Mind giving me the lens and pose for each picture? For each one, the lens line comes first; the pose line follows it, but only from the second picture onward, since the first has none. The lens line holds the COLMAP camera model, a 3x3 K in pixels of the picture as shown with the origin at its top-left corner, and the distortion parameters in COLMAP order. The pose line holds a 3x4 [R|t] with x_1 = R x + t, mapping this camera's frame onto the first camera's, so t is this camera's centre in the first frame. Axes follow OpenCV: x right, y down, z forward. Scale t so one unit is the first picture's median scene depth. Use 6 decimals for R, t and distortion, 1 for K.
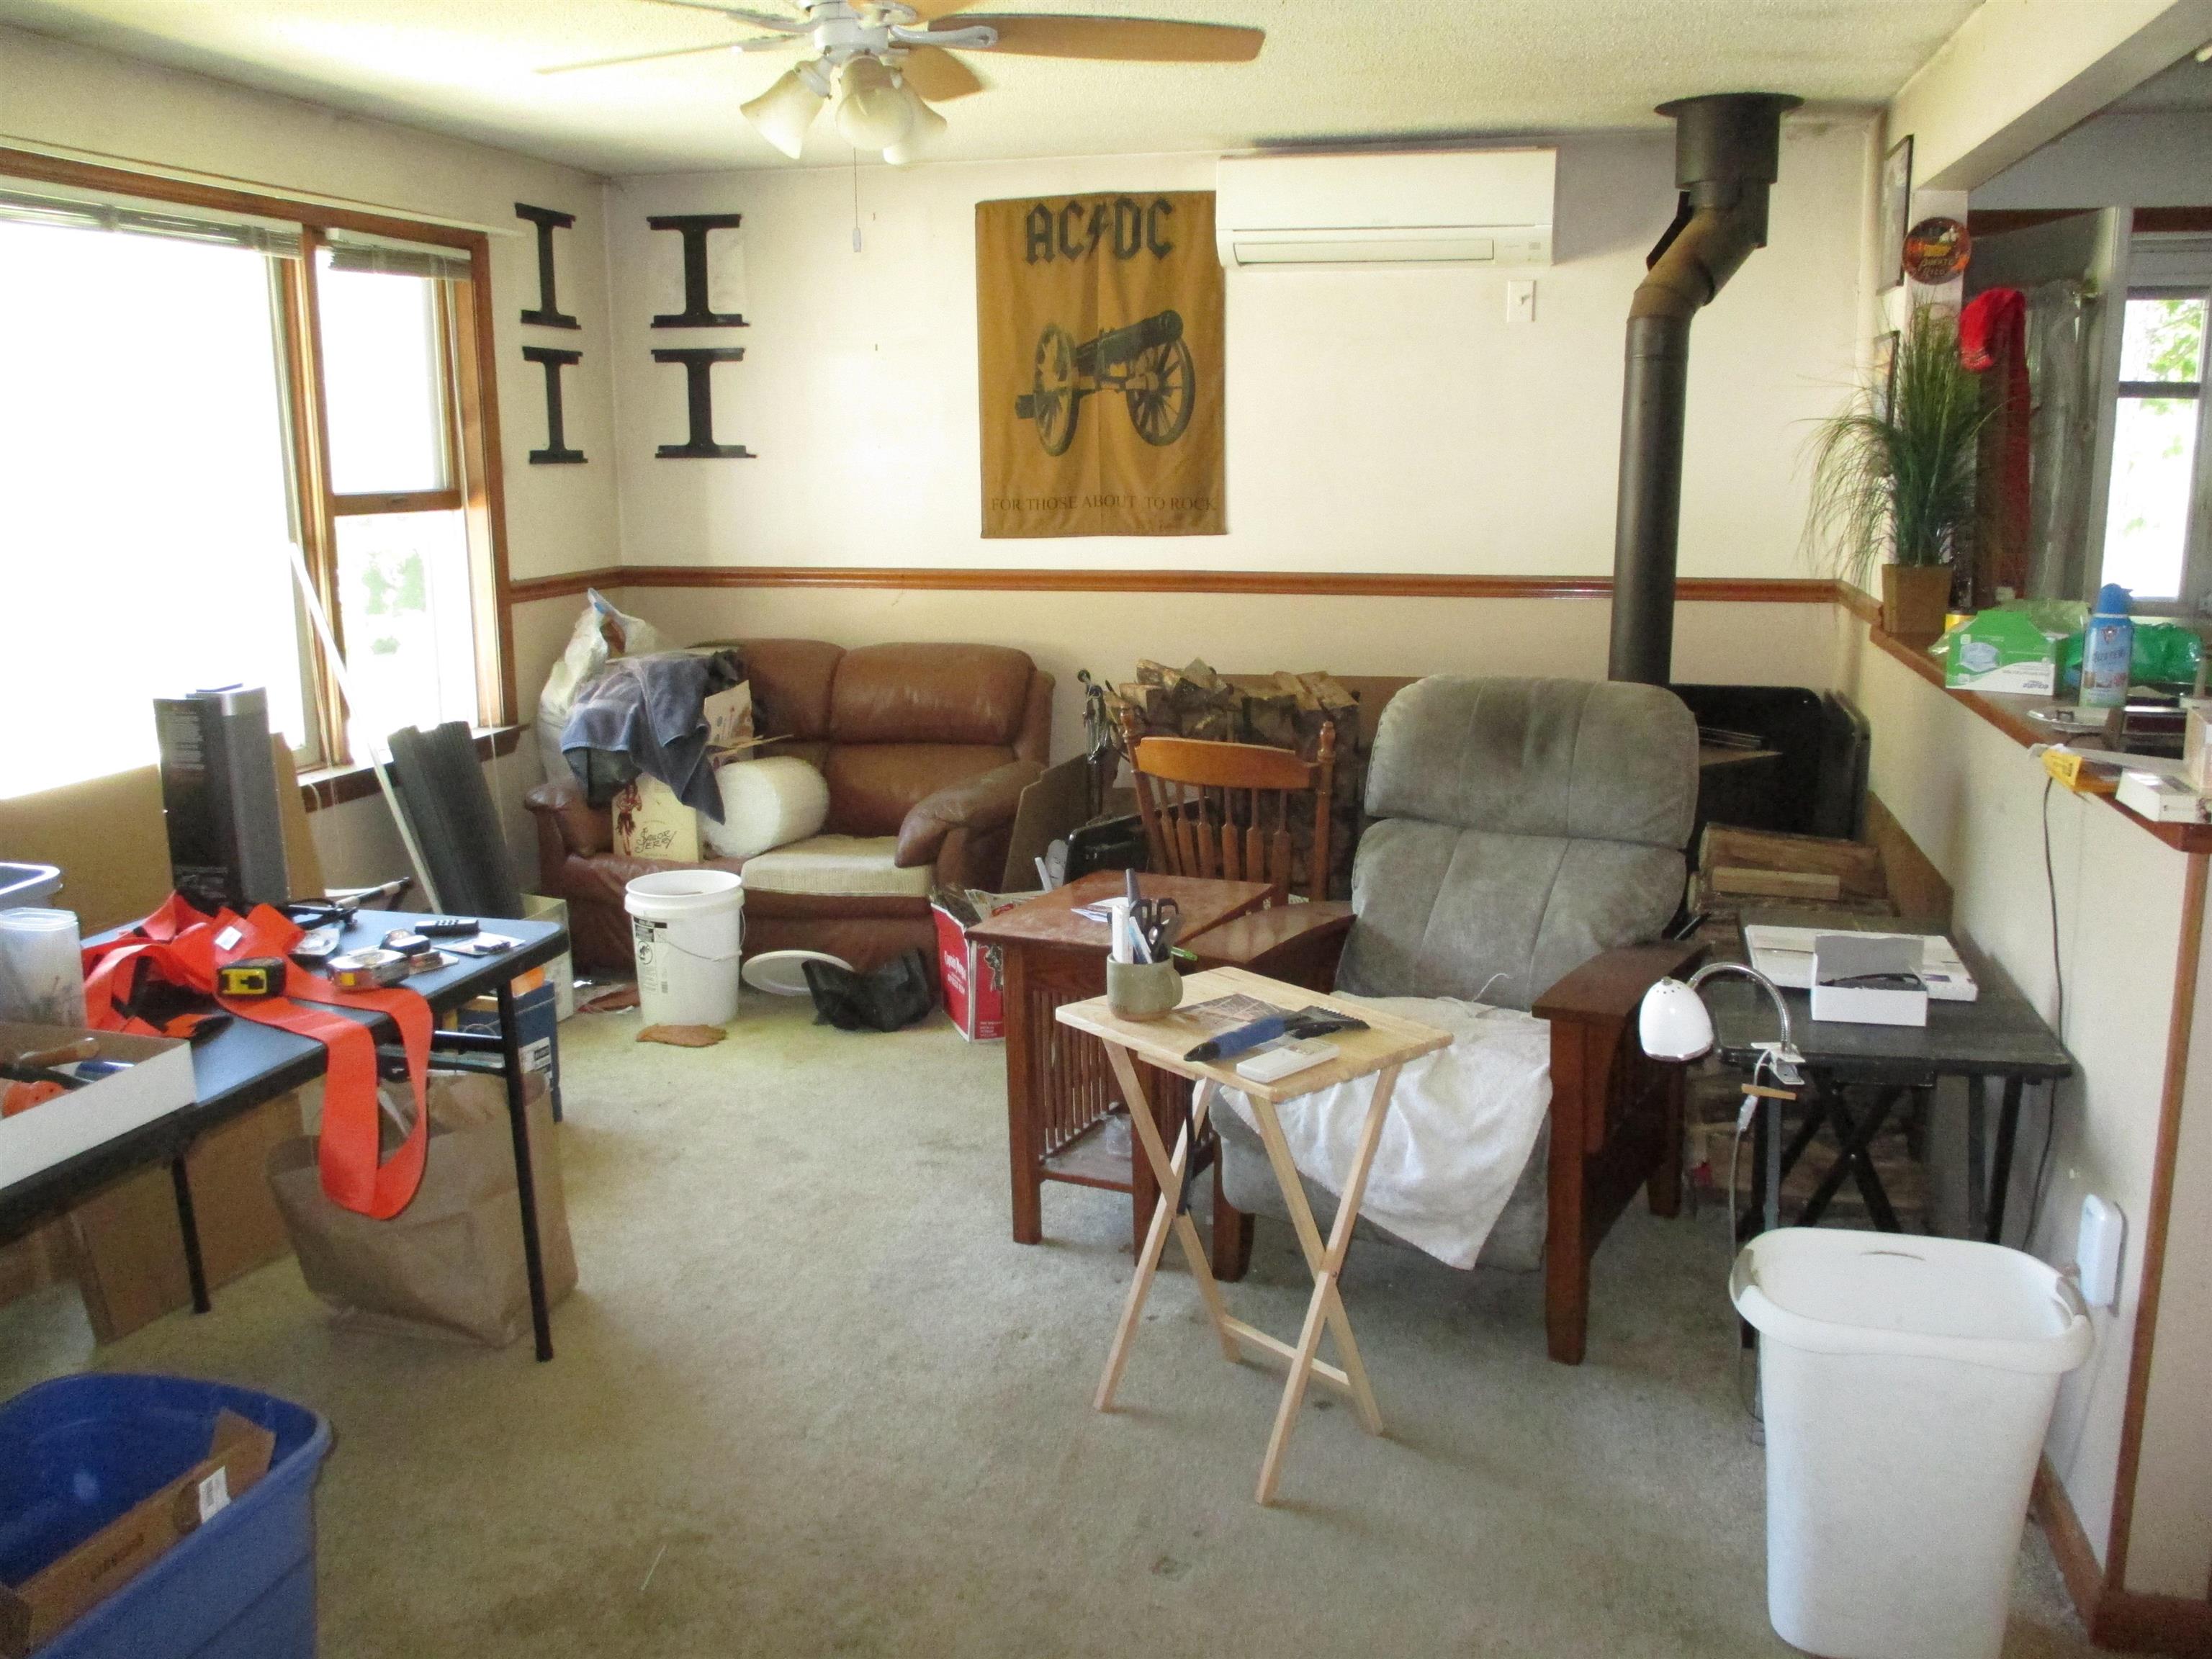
lens RADIAL K [[1835.2, 0, 1116.9], [0, 1835.2, 840.5], [0, 0, 1]] dist [-0.020912, -0.012368]
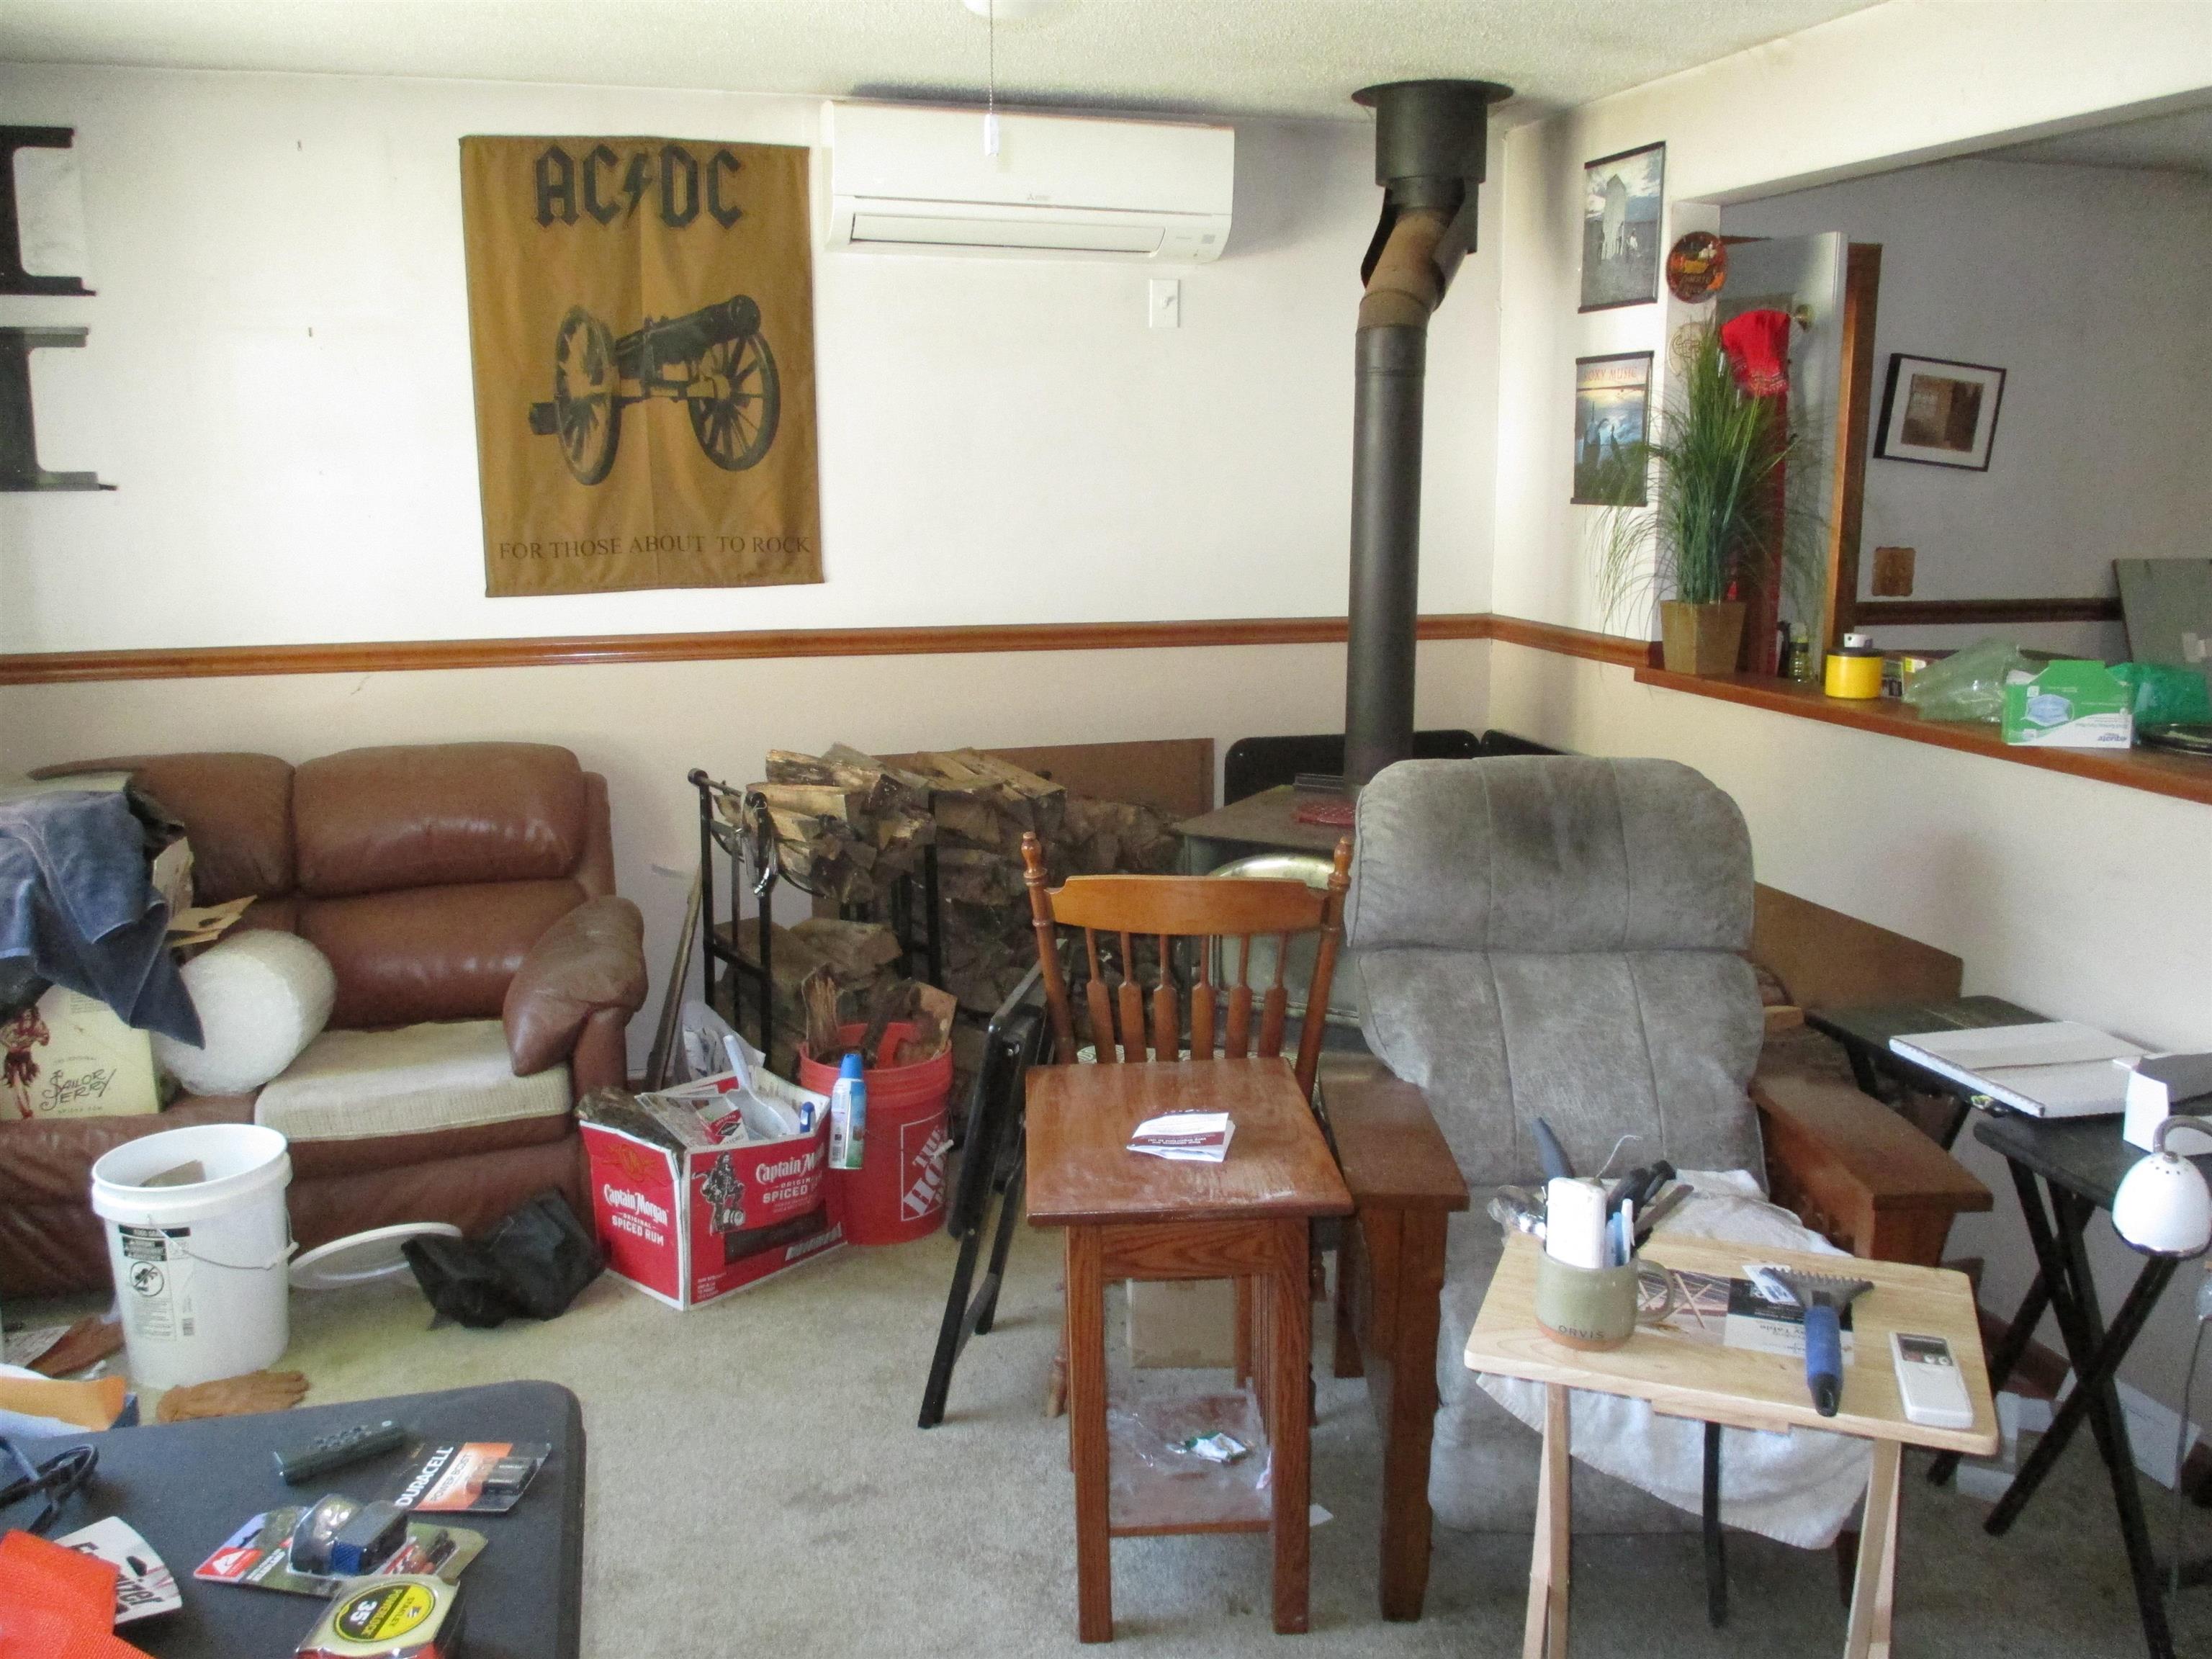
lens RADIAL K [[1835.2, 0, 1111.0], [0, 1835.2, 821.9], [0, 0, 1]] dist [-0.020912, -0.012368]
pose [[0.868215, -0.093550, 0.487289, -0.243270], [0.101178, 0.994811, 0.010712, -0.063826], [-0.485762, 0.040002, 0.873175, 0.269391]]
